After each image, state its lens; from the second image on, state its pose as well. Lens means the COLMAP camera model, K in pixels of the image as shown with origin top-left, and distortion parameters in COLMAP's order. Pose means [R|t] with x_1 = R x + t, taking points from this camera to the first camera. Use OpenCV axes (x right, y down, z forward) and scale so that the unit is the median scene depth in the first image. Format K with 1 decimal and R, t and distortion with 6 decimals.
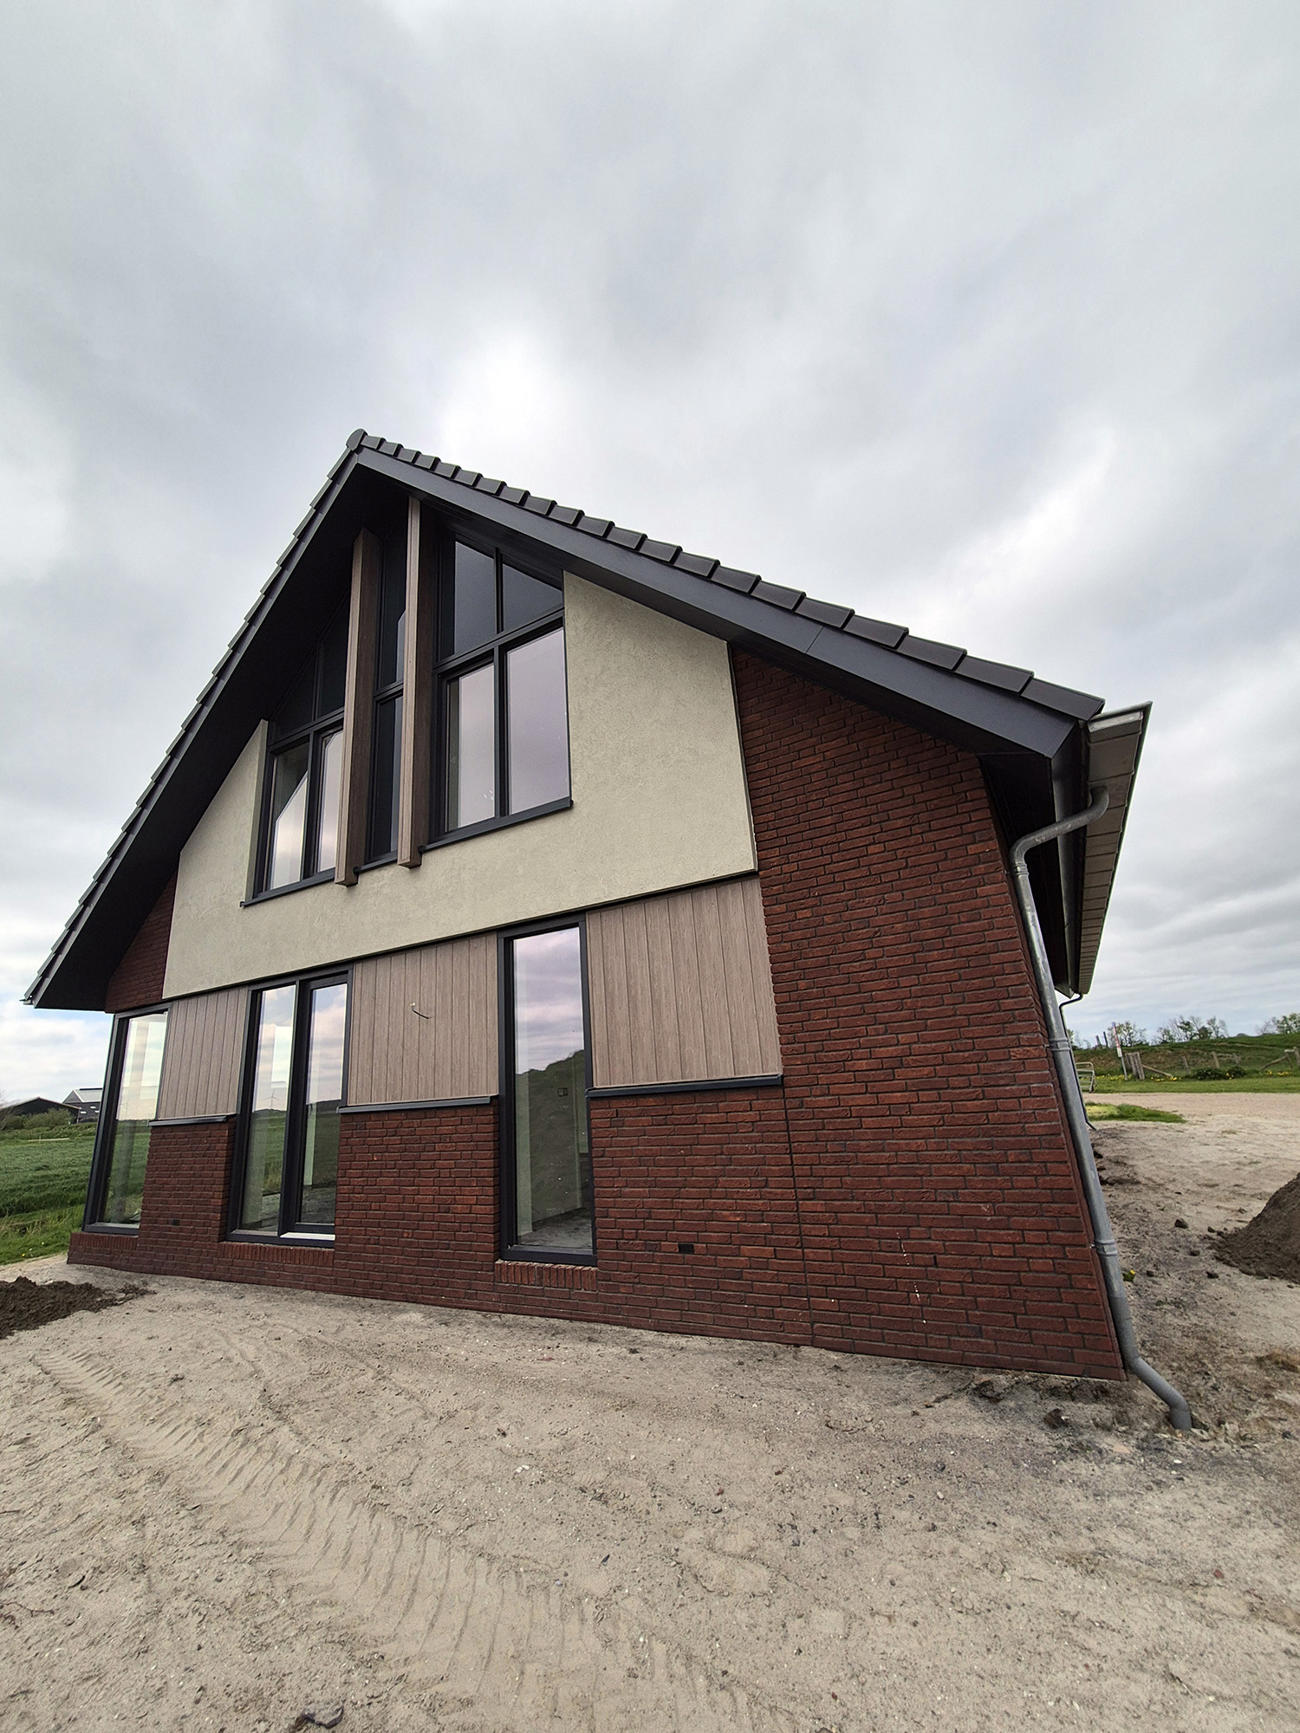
lens RADIAL K [[709.4, 0, 650.0], [0, 709.4, 866.5], [0, 0, 1]] dist [-0.021144, 0.000166]
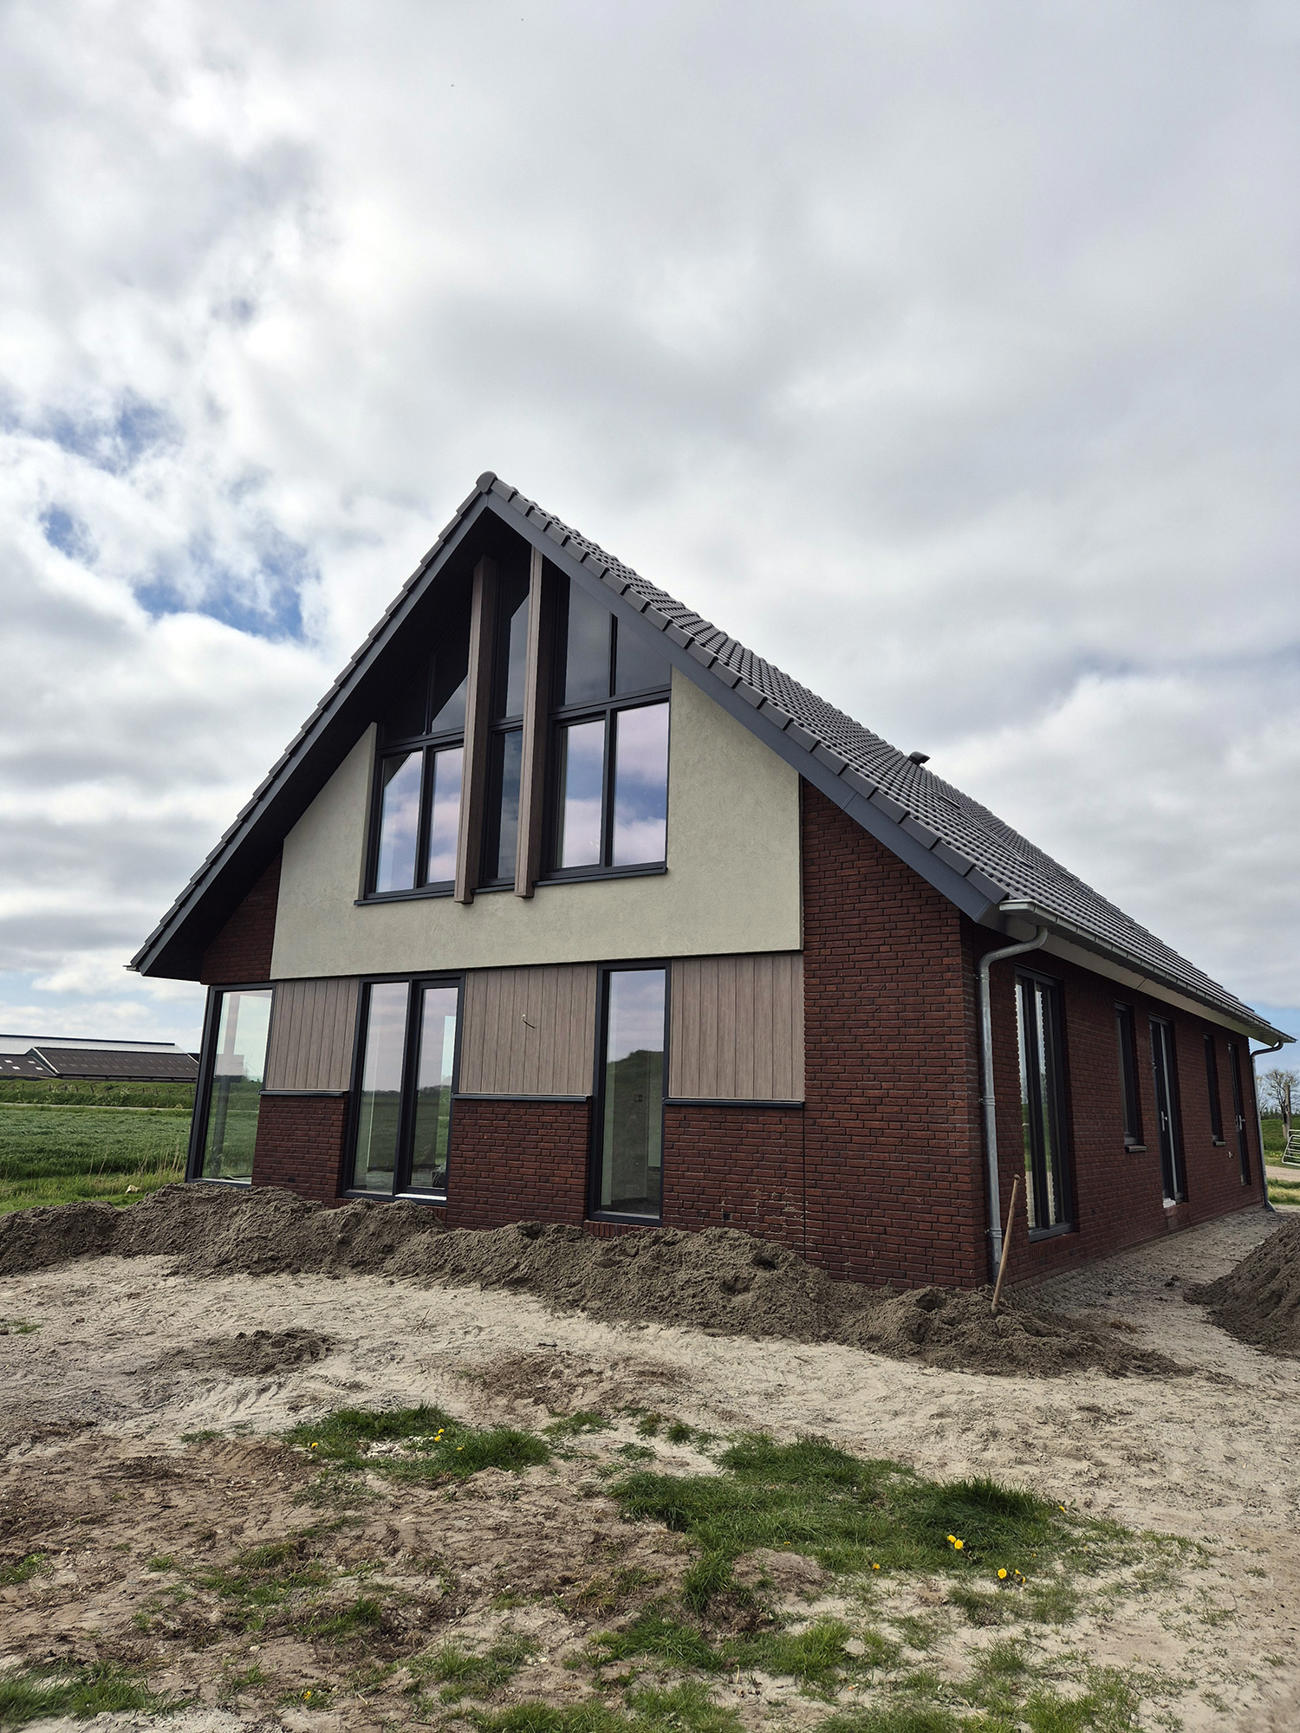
lens RADIAL K [[1150.8, 0, 658.4], [0, 1150.8, 827.5], [0, 0, 1]] dist [0.002451, -0.000691]
pose [[0.993165, 0.077768, -0.087038, 0.039185], [-0.071806, 0.994984, 0.069653, -0.267335], [0.092019, -0.062927, 0.993767, -0.876146]]
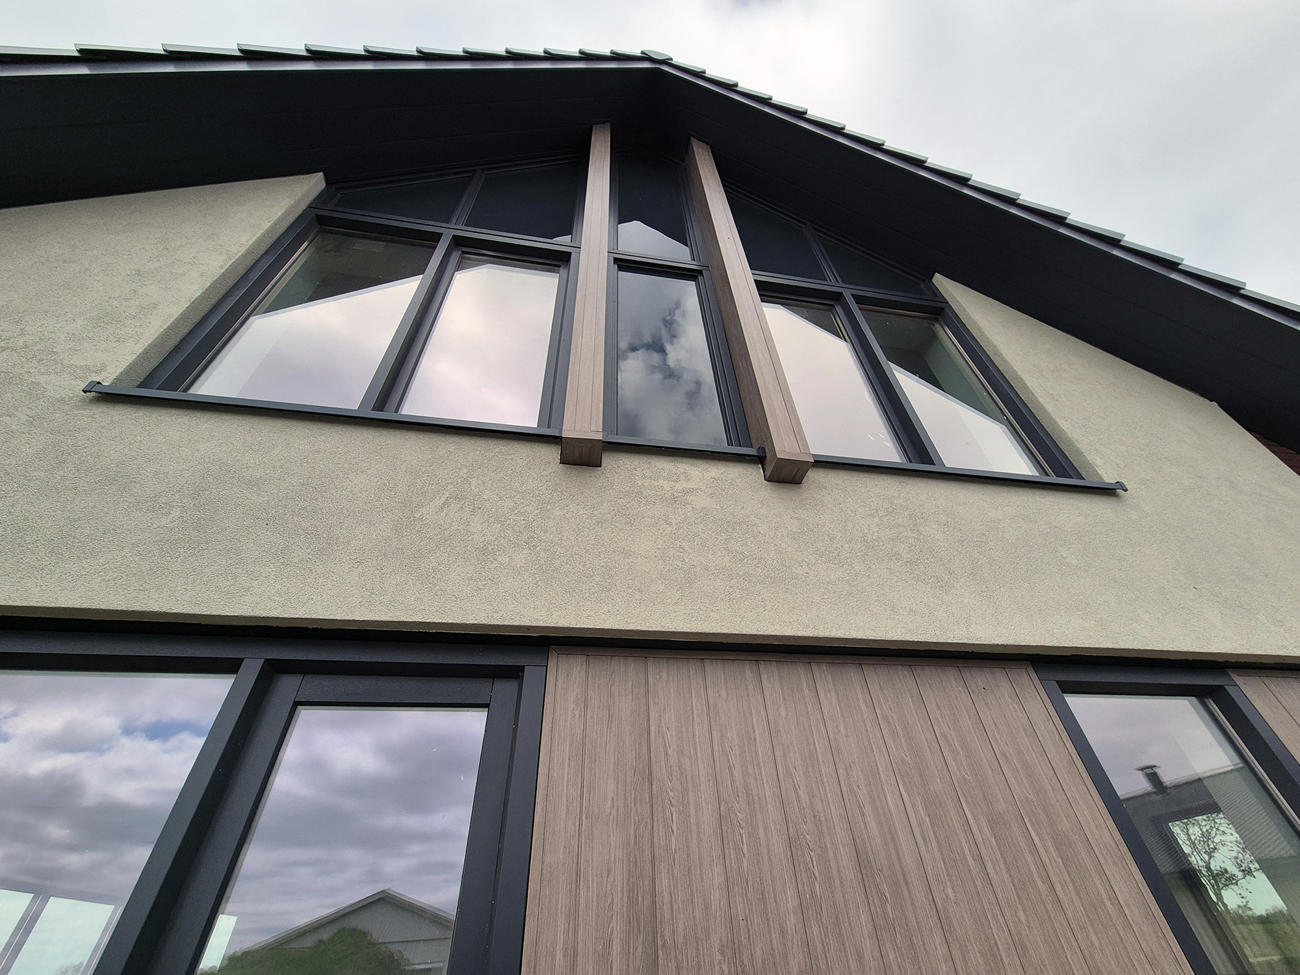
lens RADIAL K [[480.0, 0, 643.8], [0, 480.0, 508.9], [0, 0, 1]] dist [-0.000419, 0.000011]
pose [[0.775650, 0.422128, 0.469228, -0.556738], [-0.212044, 0.874506, -0.436208, 0.179579], [-0.594478, 0.238848, 0.767820, 0.828271]]
